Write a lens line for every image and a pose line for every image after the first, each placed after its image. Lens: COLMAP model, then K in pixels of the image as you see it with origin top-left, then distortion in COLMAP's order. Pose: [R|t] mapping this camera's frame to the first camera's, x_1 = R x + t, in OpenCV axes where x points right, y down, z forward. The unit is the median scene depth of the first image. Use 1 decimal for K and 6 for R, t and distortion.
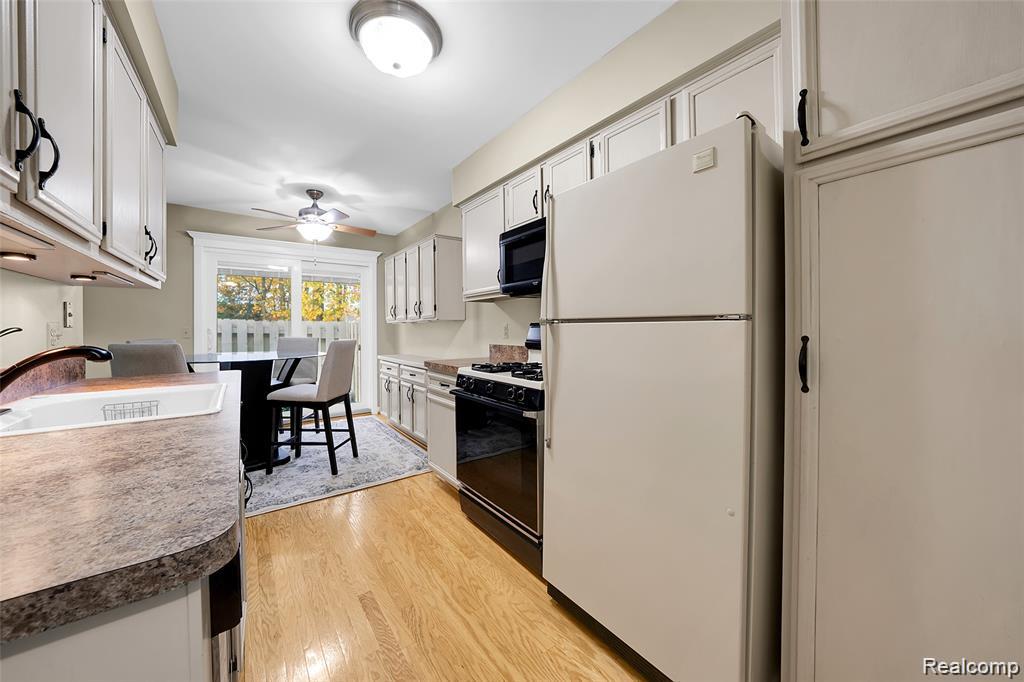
lens RADIAL K [[361.3, 0, 510.1], [0, 361.3, 326.1], [0, 0, 1]] dist [-0.016614, 0.000018]
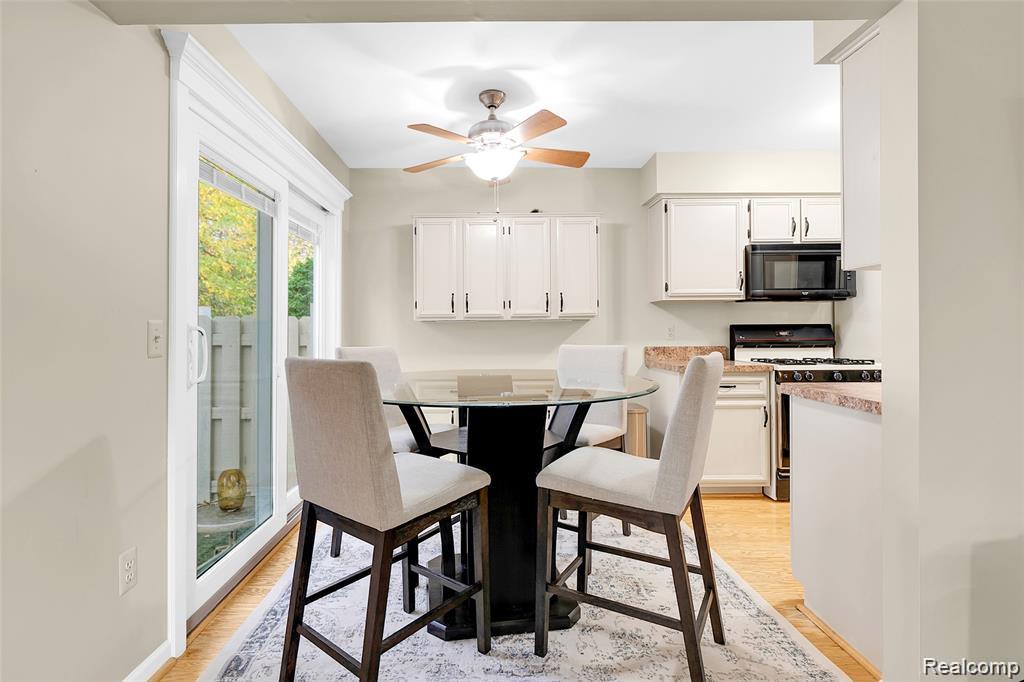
lens RADIAL K [[483.1, 0, 510.1], [0, 483.1, 322.4], [0, 0, 1]] dist [0.011421, -0.000248]
pose [[0.565642, 0.010899, 0.824579, -1.195600], [0.005488, 0.999841, -0.016980, 0.006261], [-0.824633, 0.014129, 0.565492, 0.552714]]
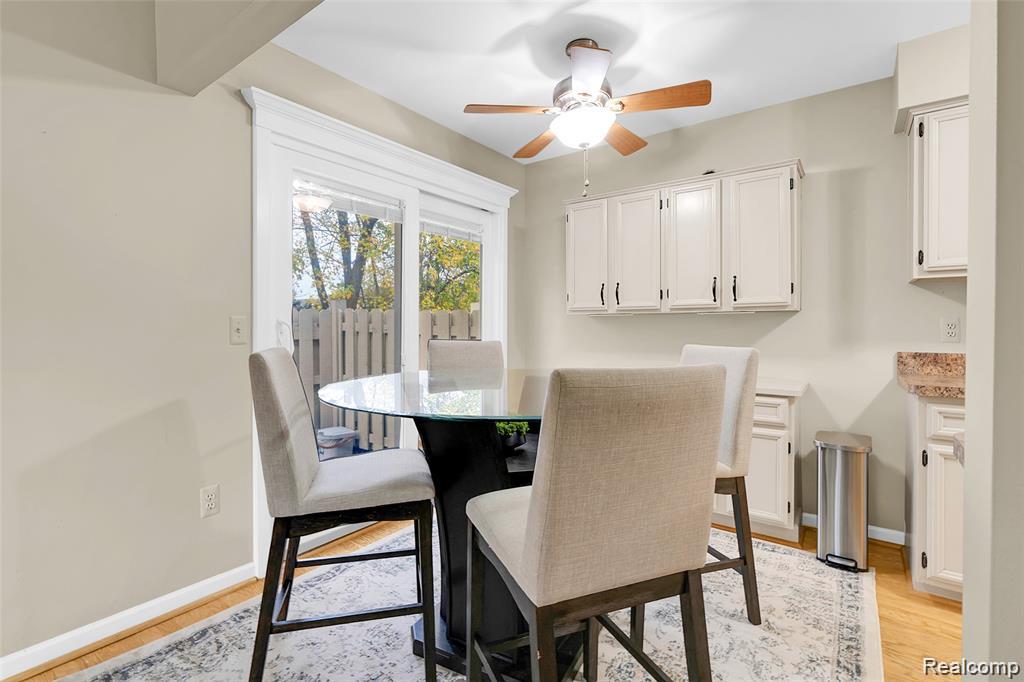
lens RADIAL K [[493.2, 0, 513.1], [0, 493.2, 326.7], [0, 0, 1]] dist [0.001513, 0.000019]
pose [[0.950284, 0.000183, 0.311385, -0.859881], [-0.000642, 0.999999, 0.001371, 0.006905], [-0.311385, -0.001502, 0.950283, 0.400314]]
